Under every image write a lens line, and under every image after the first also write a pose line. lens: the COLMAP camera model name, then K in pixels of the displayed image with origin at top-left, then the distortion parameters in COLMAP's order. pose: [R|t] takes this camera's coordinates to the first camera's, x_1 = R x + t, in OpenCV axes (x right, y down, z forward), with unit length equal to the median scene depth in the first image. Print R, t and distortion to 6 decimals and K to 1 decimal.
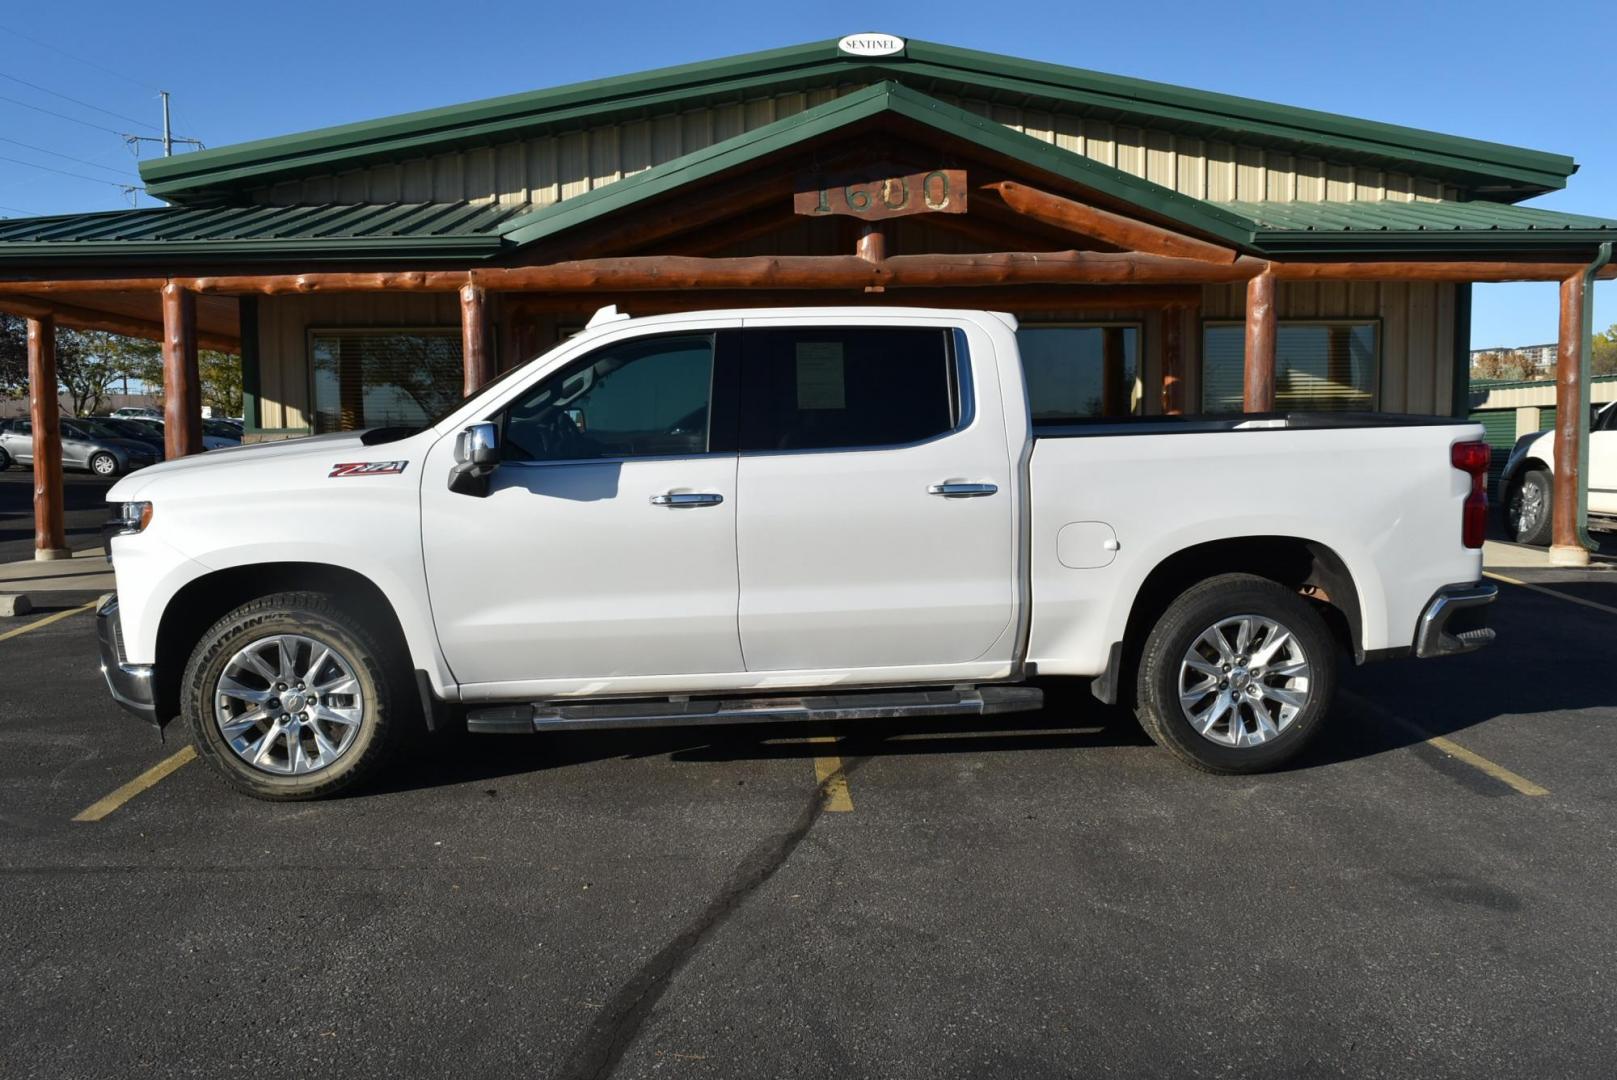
lens RADIAL K [[1245.4, 0, 805.0], [0, 1245.4, 537.9], [0, 0, 1]] dist [-0.021429, 0.013881]
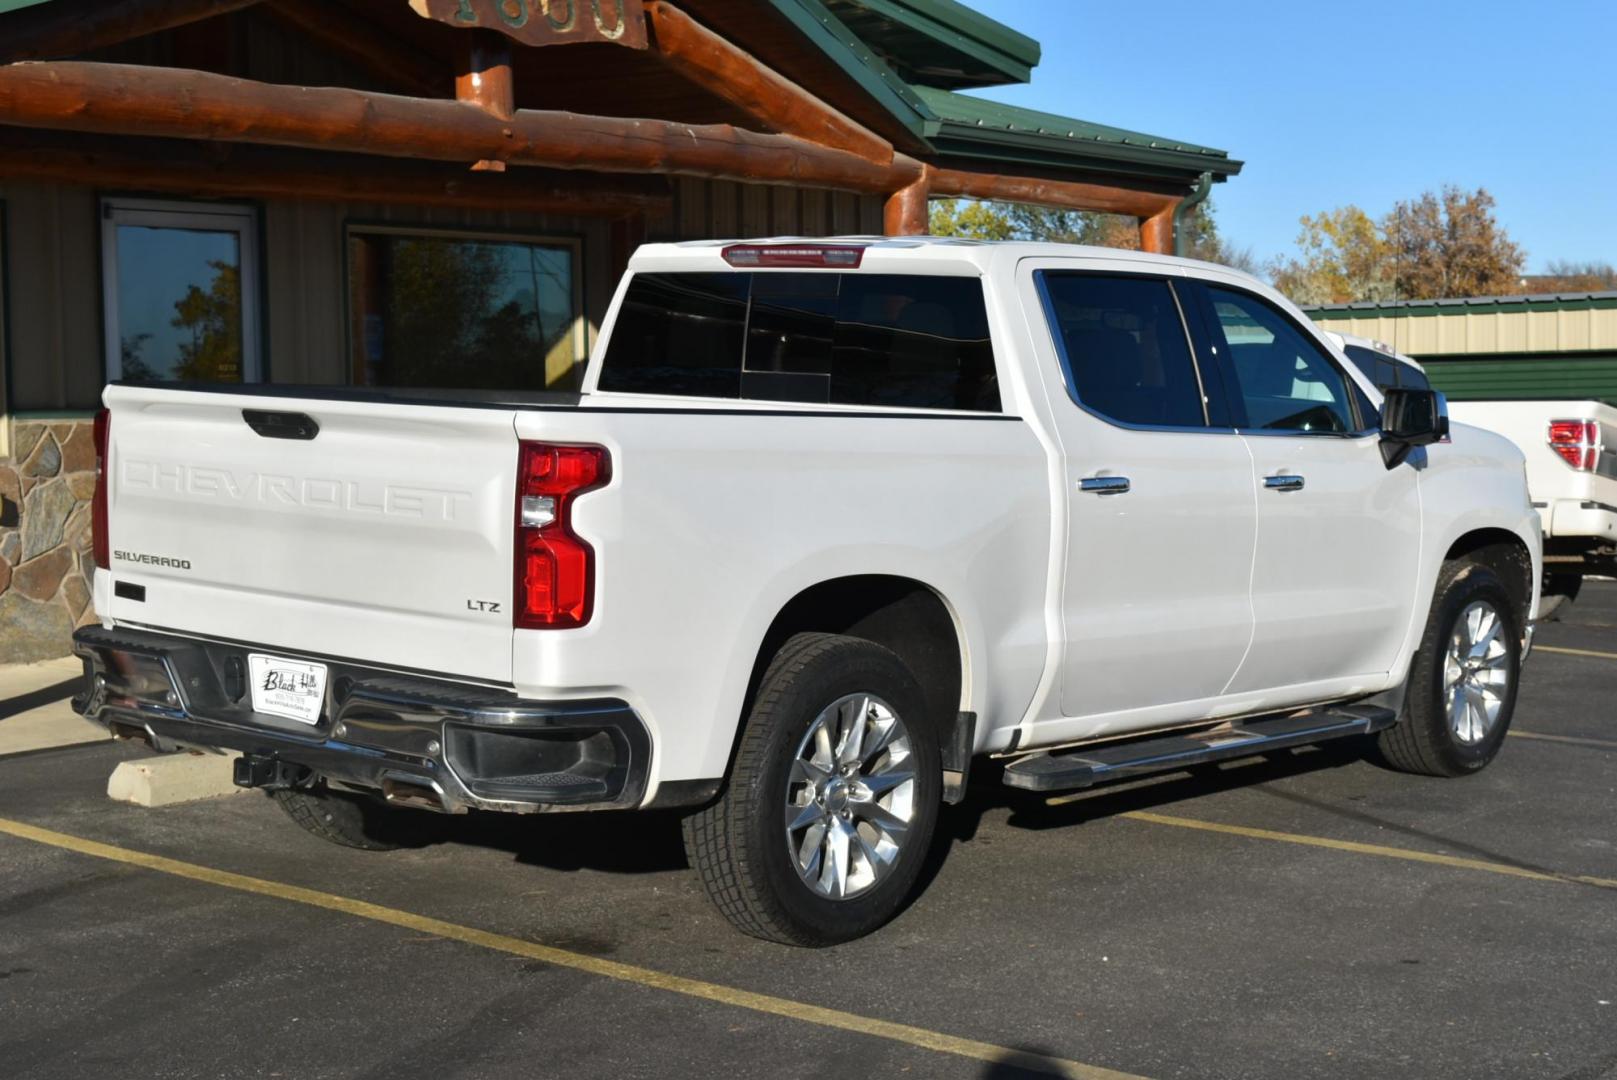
lens RADIAL K [[2549.9, 0, 826.3], [0, 2549.9, 513.5], [0, 0, 1]] dist [0.001965, 0.000000]
pose [[0.648635, -0.032021, 0.760426, -0.718503], [0.071830, 0.997231, -0.019278, -0.013745], [-0.757703, 0.067126, 0.649139, 0.166066]]
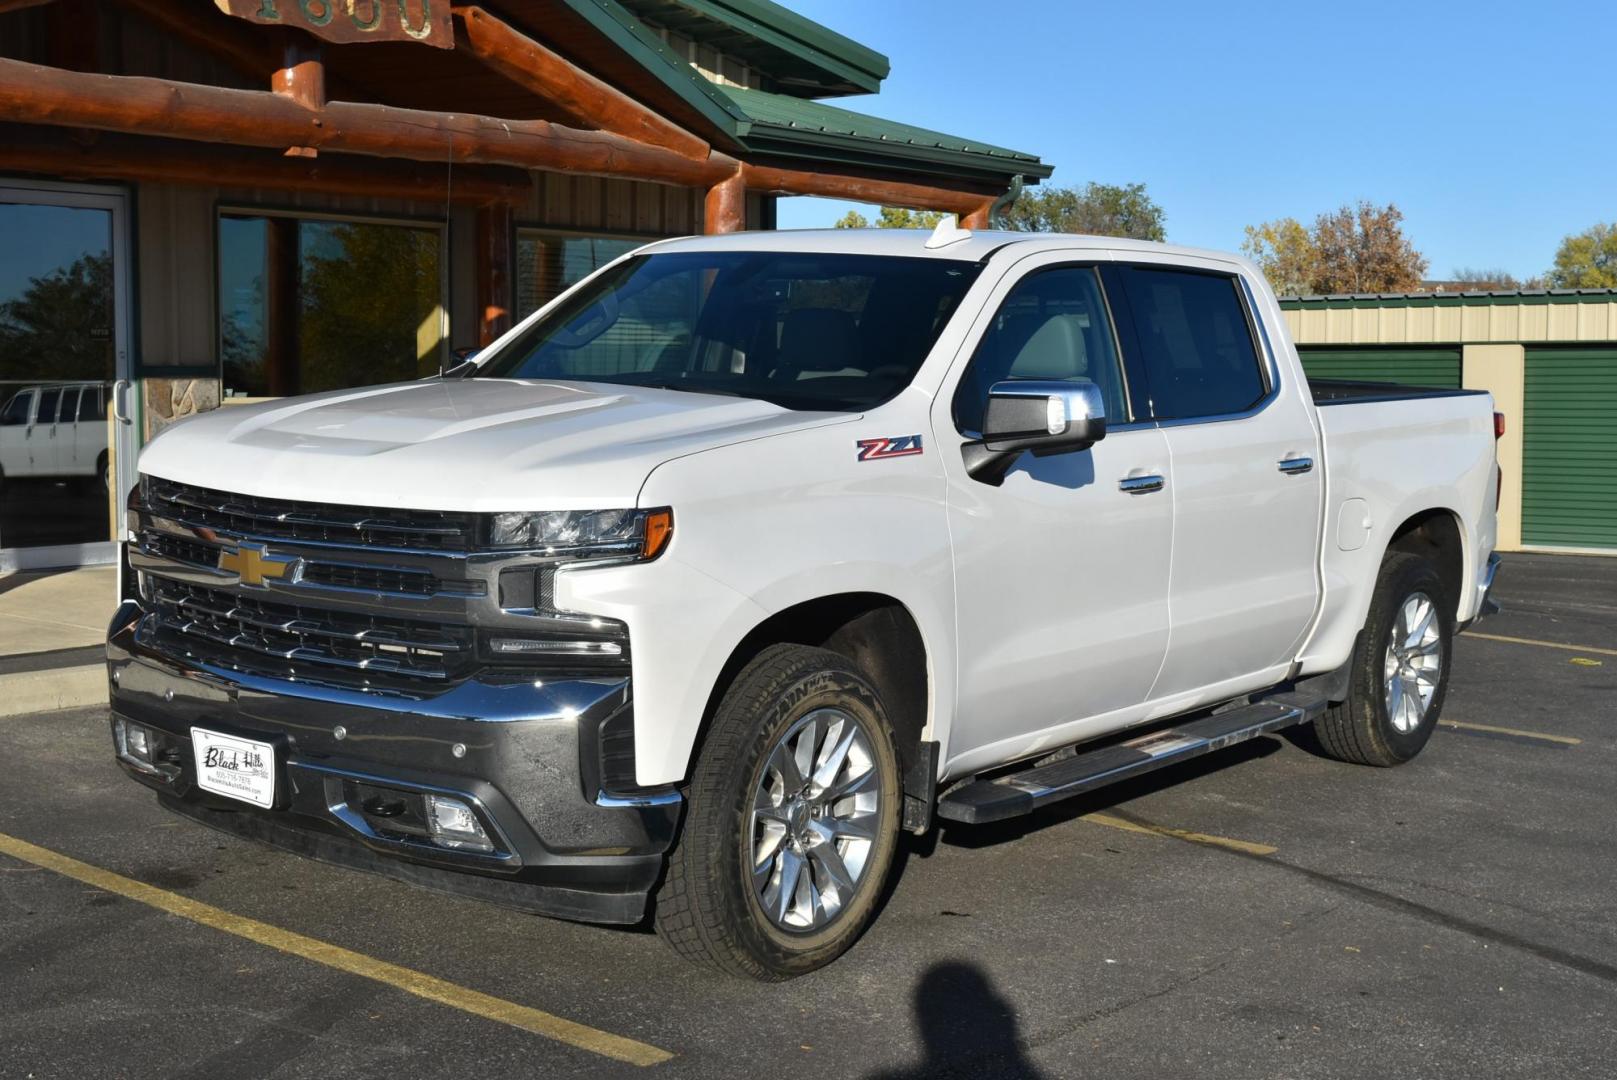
lens RADIAL K [[2164.9, 0, 806.4], [0, 2164.9, 527.3], [0, 0, 1]] dist [-0.018626, 0.000000]
pose [[0.661968, -0.037573, 0.748590, -0.583984], [0.050490, 0.998710, 0.005479, -0.010202], [-0.747830, 0.034169, 0.663011, 0.123825]]
